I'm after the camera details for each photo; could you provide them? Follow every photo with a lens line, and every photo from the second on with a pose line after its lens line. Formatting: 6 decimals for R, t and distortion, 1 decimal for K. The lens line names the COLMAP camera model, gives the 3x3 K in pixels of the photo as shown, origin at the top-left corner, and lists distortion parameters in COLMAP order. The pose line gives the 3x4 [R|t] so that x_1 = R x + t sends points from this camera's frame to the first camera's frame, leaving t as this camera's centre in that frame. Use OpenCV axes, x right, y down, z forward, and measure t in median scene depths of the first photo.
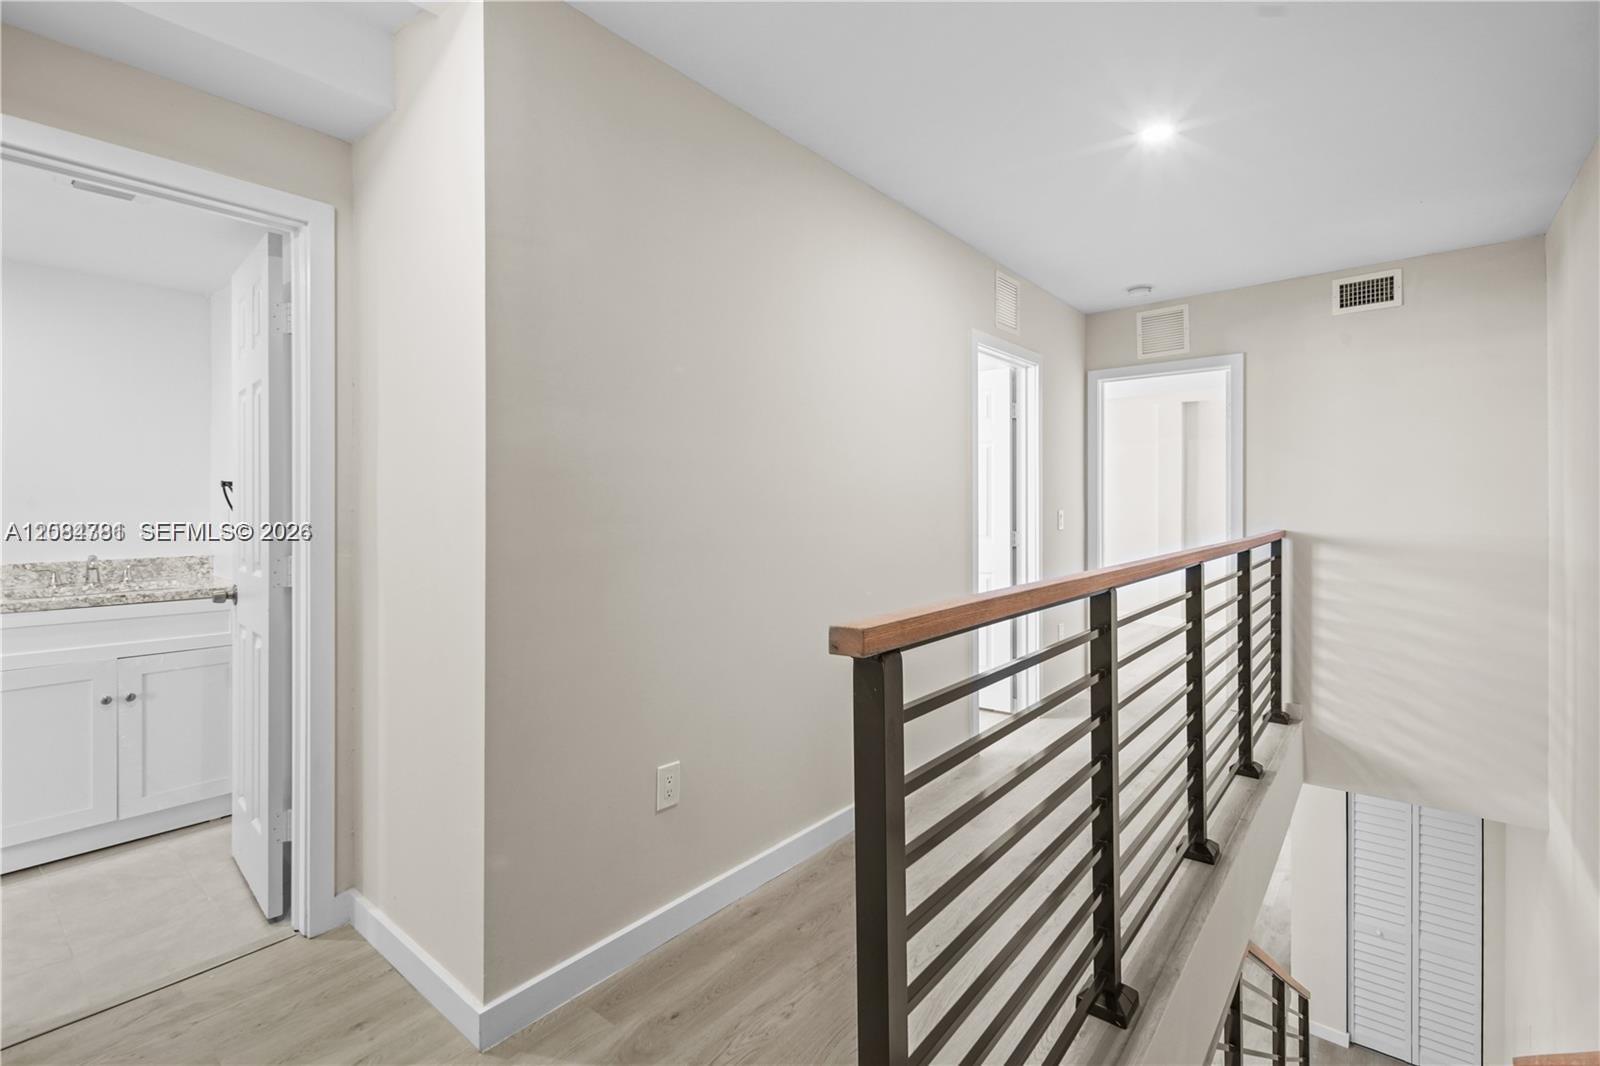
lens RADIAL K [[736.7, 0, 805.4], [0, 736.7, 505.7], [0, 0, 1]] dist [0.000436, -0.000237]
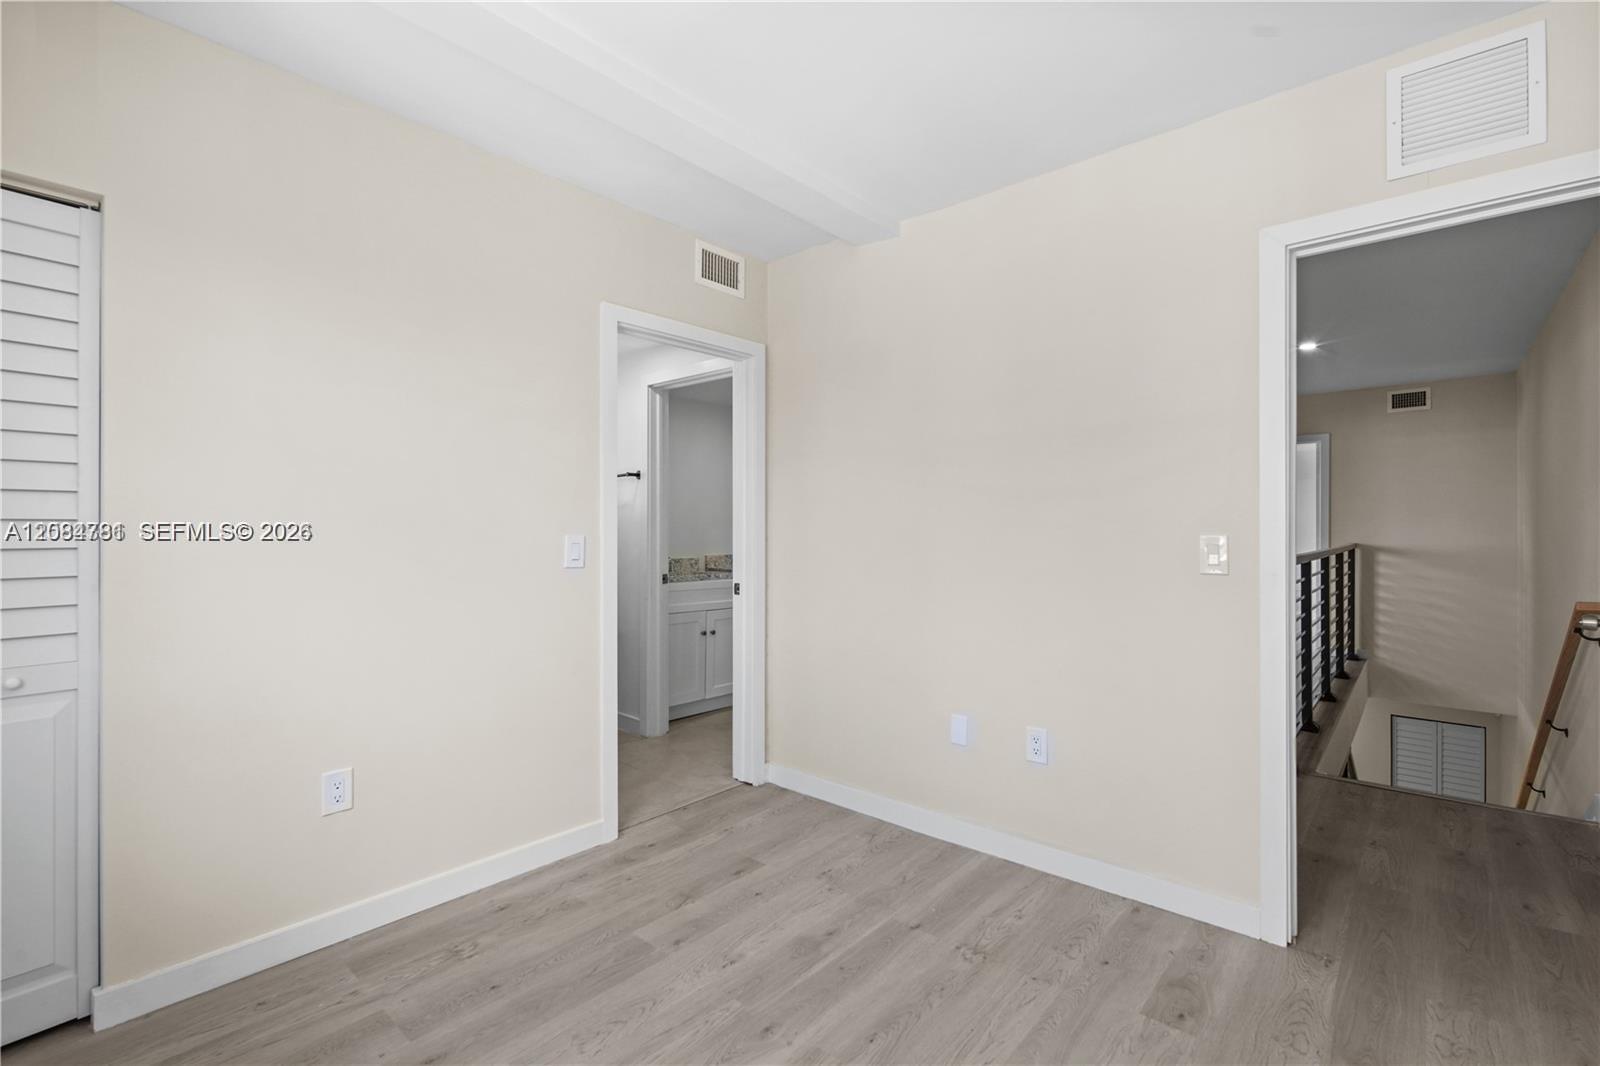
lens RADIAL K [[715.6, 0, 807.0], [0, 715.6, 526.0], [0, 0, 1]] dist [0.000141, -0.000566]
pose [[0.999268, 0.002129, -0.038189, -0.521452], [-0.002086, 0.999997, 0.001164, -0.004726], [0.038191, -0.001083, 0.999270, -0.650216]]
